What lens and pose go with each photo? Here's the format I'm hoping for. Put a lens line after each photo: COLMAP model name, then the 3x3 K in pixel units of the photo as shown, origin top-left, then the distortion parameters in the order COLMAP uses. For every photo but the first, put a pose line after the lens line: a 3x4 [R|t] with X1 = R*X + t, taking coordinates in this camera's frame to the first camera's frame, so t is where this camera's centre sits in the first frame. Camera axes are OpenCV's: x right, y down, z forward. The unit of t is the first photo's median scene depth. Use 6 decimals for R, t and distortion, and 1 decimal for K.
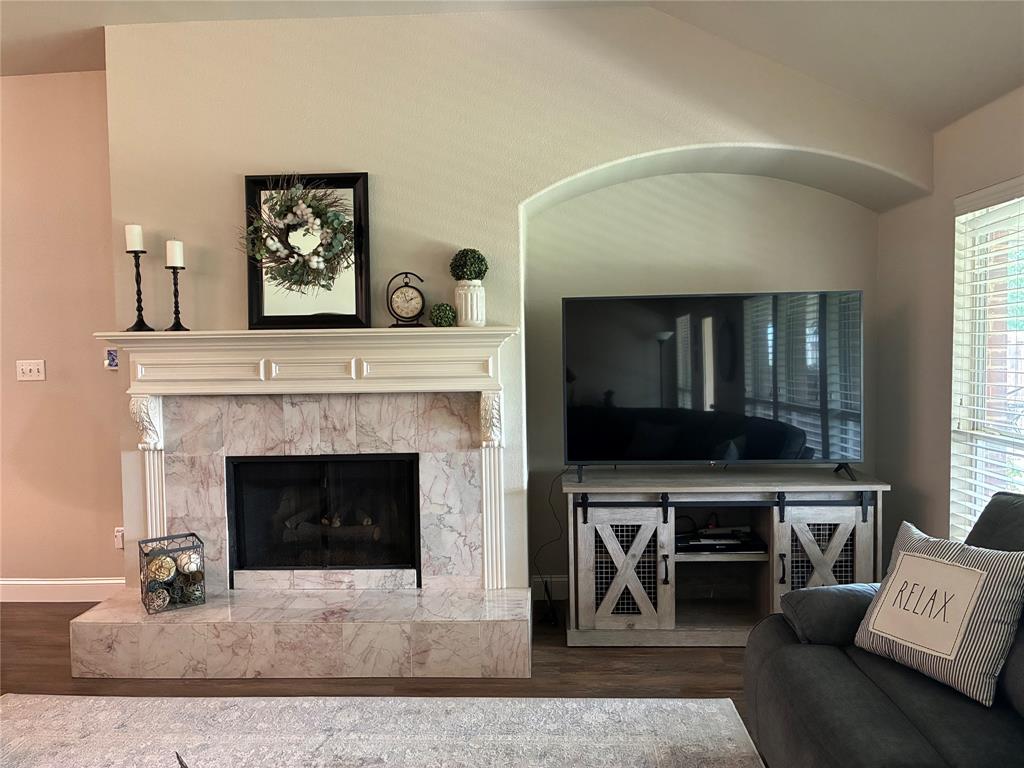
lens RADIAL K [[775.9, 0, 513.6], [0, 775.9, 380.1], [0, 0, 1]] dist [0.034489, -0.052954]
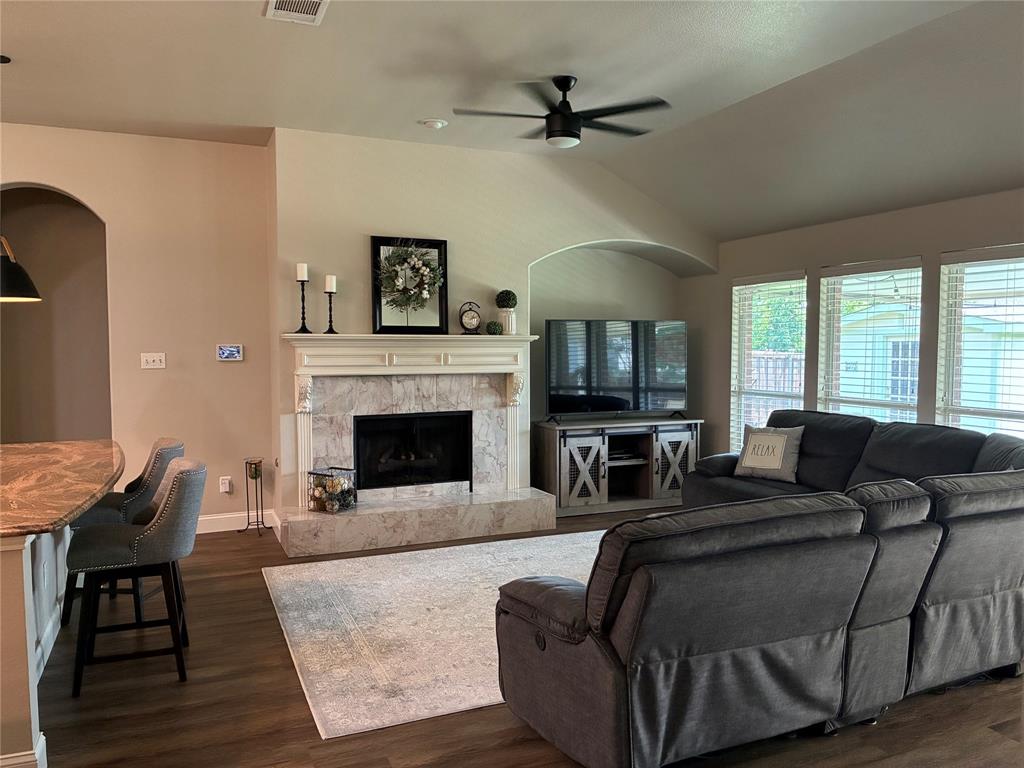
lens RADIAL K [[775.9, 0, 510.0], [0, 775.9, 386.5], [0, 0, 1]] dist [0.034489, -0.052954]
pose [[0.898503, -0.008176, 0.438891, -0.790549], [0.008957, 0.999960, 0.000291, 0.043821], [-0.438876, 0.003670, 0.898540, -0.535104]]
